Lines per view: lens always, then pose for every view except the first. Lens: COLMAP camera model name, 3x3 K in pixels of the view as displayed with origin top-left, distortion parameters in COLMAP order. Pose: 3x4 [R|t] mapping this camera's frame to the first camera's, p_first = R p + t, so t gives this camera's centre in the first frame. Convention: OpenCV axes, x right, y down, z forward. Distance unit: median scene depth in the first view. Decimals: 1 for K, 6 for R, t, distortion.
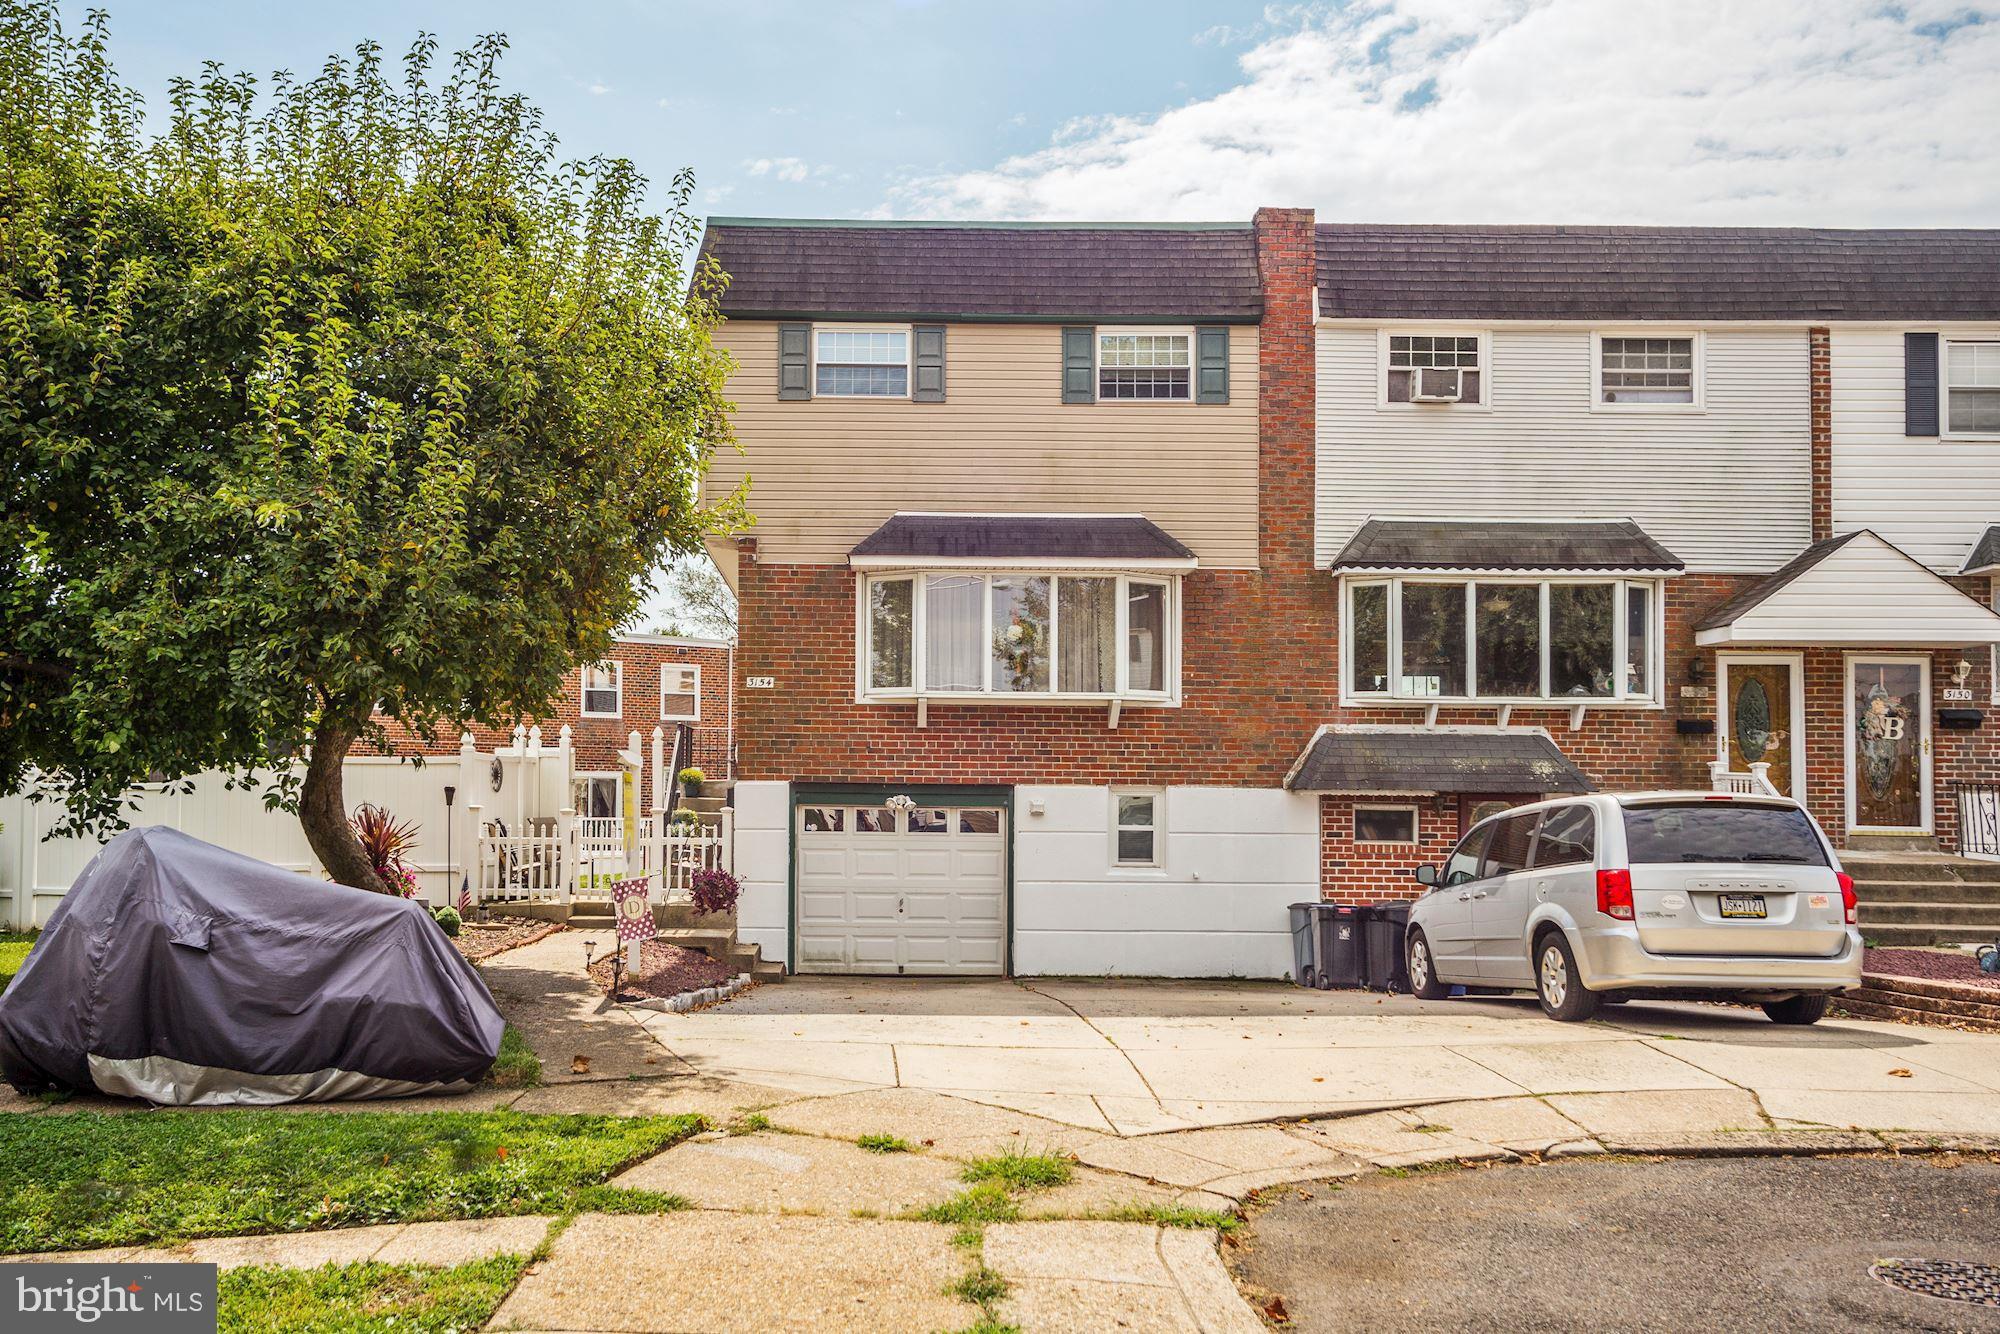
lens RADIAL K [[1690.7, 0, 948.5], [0, 1690.7, 629.9], [0, 0, 1]] dist [0.012794, 0.040018]
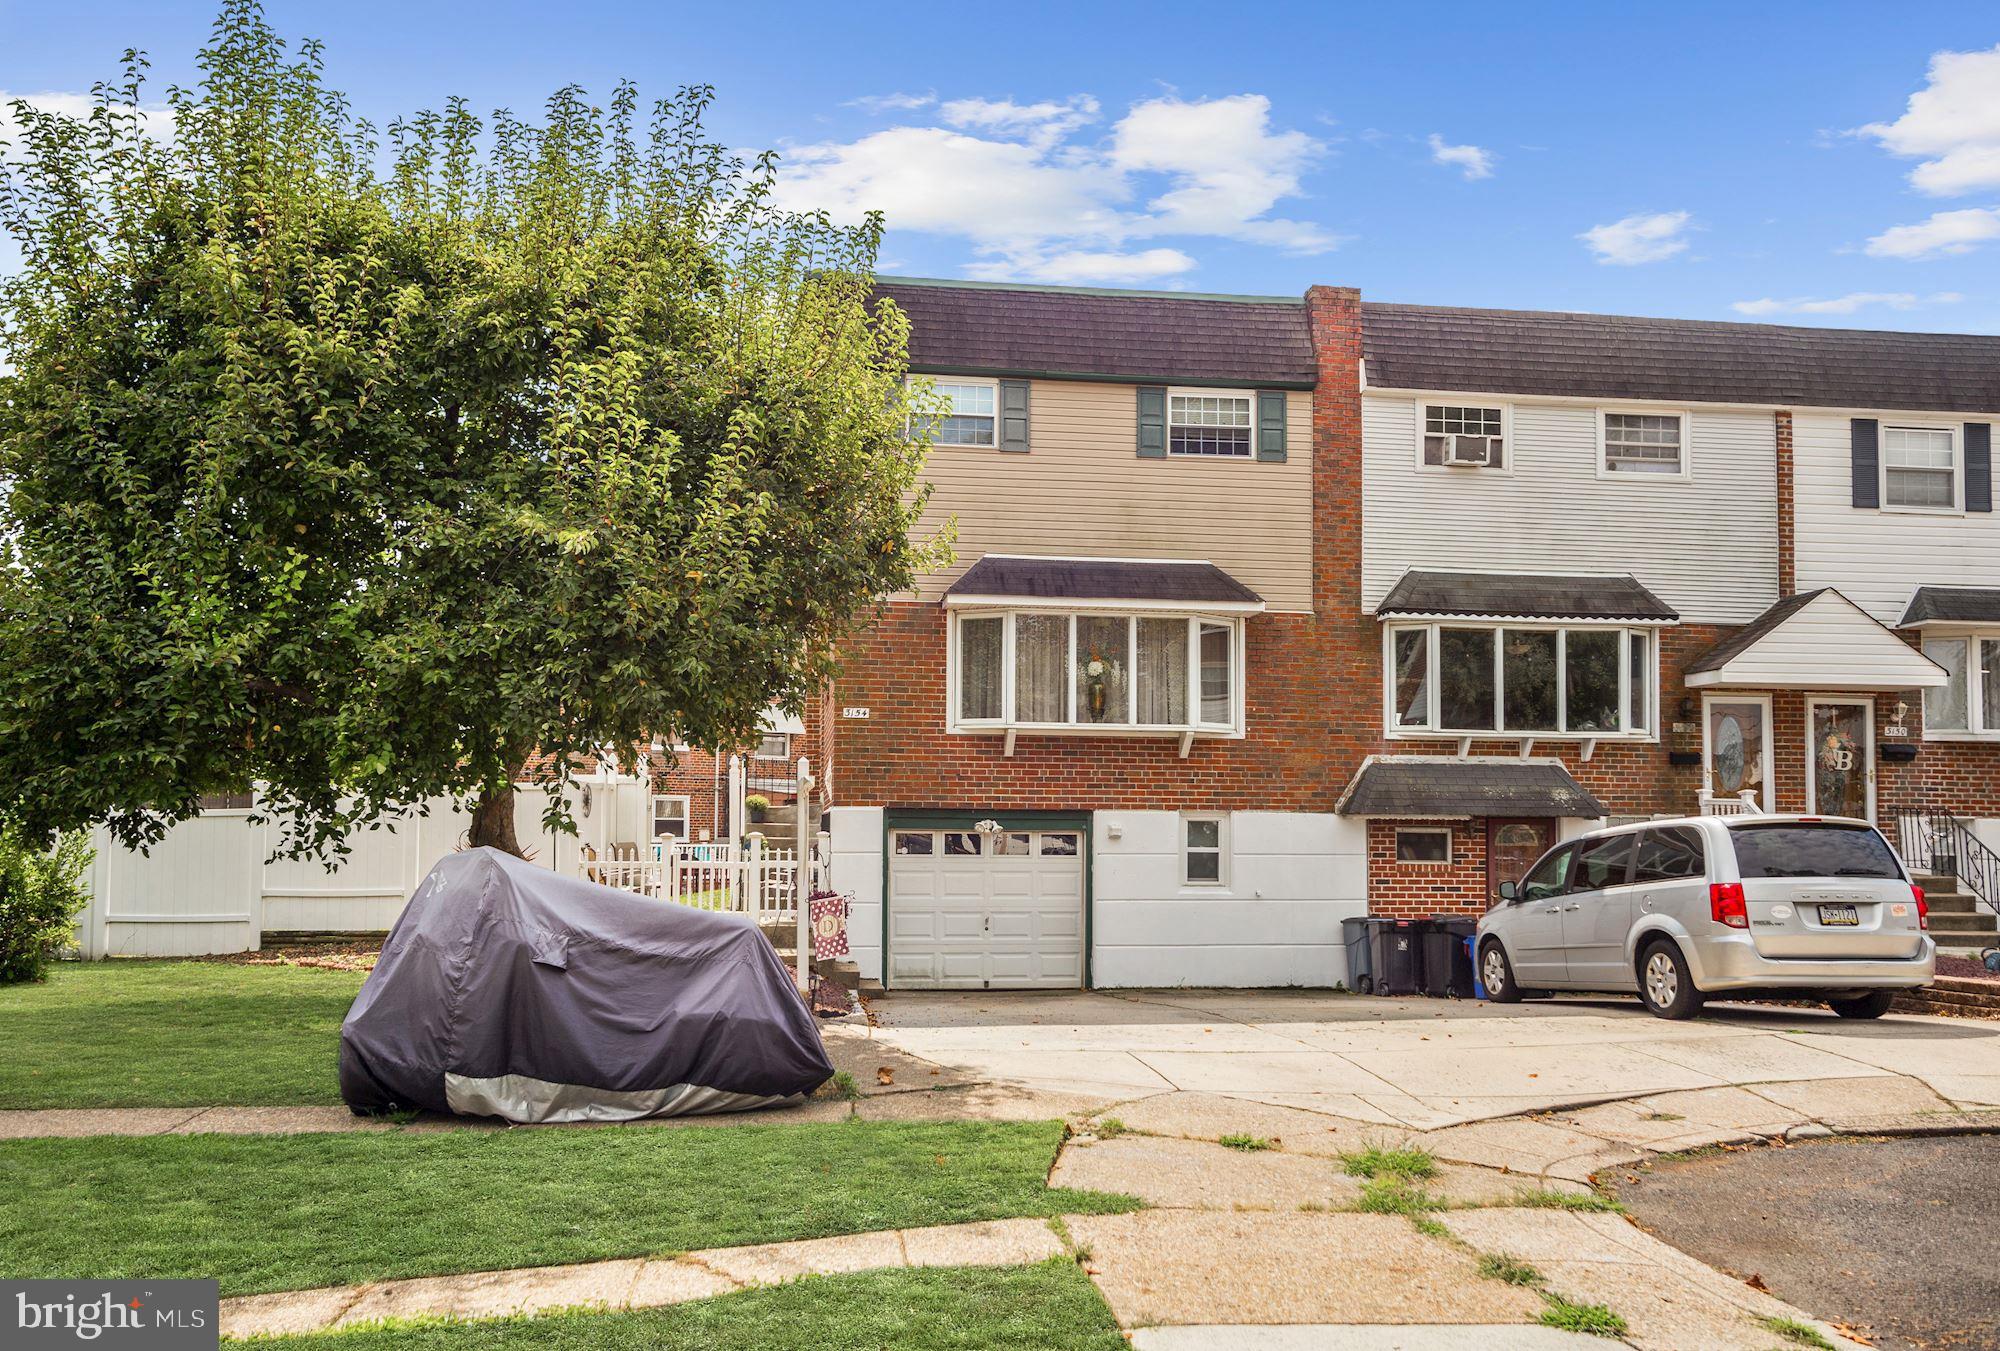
lens RADIAL K [[1568.9, 0, 1059.9], [0, 1568.9, 649.0], [0, 0, 1]] dist [0.008533, 0.029384]
pose [[0.991386, 0.013170, 0.130305, -0.113389], [-0.011484, 0.999841, -0.013676, 0.003128], [-0.130465, 0.012062, 0.991380, 0.013109]]
